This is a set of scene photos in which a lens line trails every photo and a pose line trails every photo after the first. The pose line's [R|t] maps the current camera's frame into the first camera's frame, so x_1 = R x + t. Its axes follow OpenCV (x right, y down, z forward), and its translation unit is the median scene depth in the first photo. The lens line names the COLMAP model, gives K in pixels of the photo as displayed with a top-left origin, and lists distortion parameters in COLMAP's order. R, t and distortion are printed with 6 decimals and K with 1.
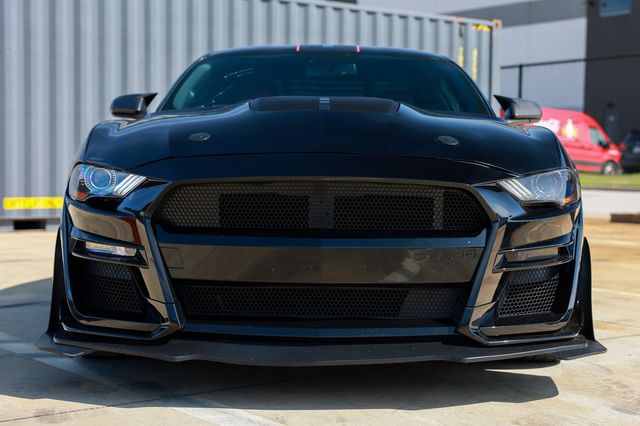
lens RADIAL K [[1078.3, 0, 346.7], [0, 1078.3, 212.5], [0, 0, 1]] dist [0.148845, -0.163921]
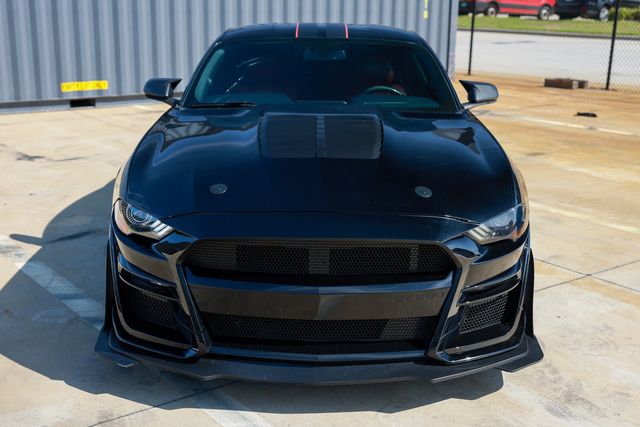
lens RADIAL K [[846.4, 0, 320.0], [0, 846.4, 213.5], [0, 0, 1]] dist [0.011481, 0.053677]
pose [[0.999903, 0.004938, -0.013044, -0.006327], [-0.002101, 0.977884, 0.209136, -0.162101], [0.013788, -0.209088, 0.977800, 0.042946]]
